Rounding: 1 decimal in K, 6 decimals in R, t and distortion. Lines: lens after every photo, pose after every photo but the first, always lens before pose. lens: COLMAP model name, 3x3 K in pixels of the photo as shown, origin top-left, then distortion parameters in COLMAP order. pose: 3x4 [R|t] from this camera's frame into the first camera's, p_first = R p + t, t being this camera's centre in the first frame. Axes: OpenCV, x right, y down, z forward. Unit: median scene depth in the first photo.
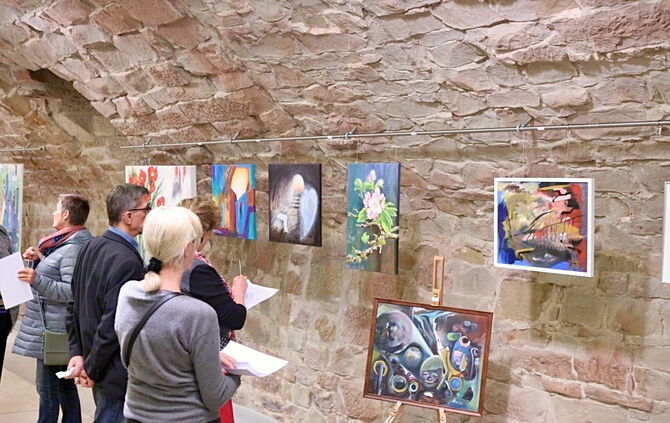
lens RADIAL K [[837.7, 0, 337.1], [0, 837.7, 211.6], [0, 0, 1]] dist [-0.016938, 0.000000]
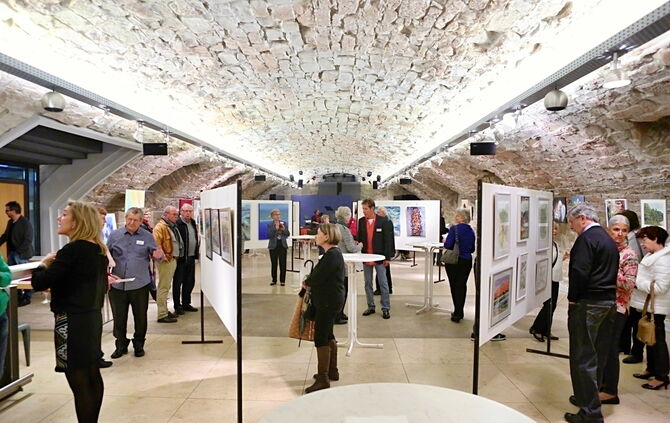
lens RADIAL K [[468.6, 0, 335.8], [0, 468.6, 215.2], [0, 0, 1]] dist [-0.102504, 0.072794]
pose [[0.758399, -0.035051, -0.650847, 0.447680], [0.028429, 0.999382, -0.020695, 0.022797], [0.651170, -0.002808, 0.758927, -0.877436]]
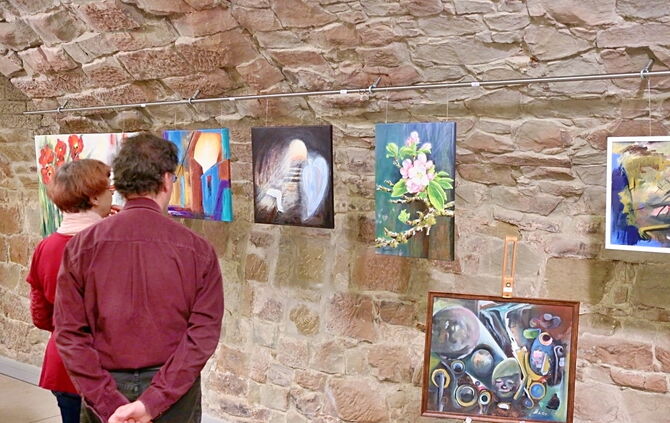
lens RADIAL K [[757.7, 0, 337.6], [0, 757.7, 215.7], [0, 0, 1]] dist [-0.028429, 0.000000]
pose [[0.973793, -0.043548, 0.223227, -0.180601], [0.031528, 0.997869, 0.057129, -0.012297], [-0.225239, -0.048594, 0.973091, 0.290707]]
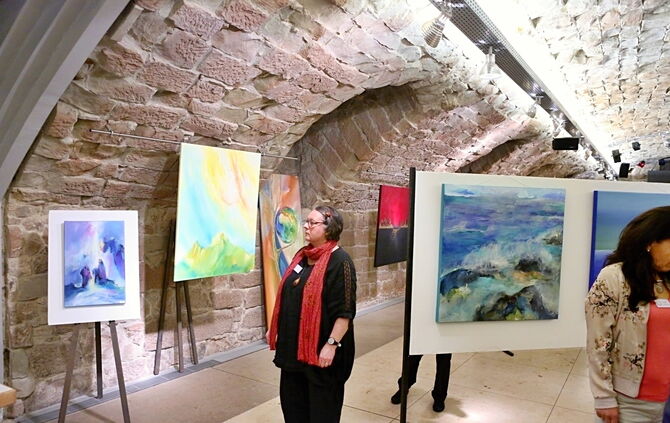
lens RADIAL K [[503.8, 0, 331.1], [0, 503.8, 221.3], [0, 0, 1]] dist [-0.071338, 0.017574]
pose [[0.310549, -0.008361, -0.950520, -0.804253], [-0.022006, 0.999630, -0.015983, -0.032807], [0.950303, 0.025881, 0.310250, 0.067264]]
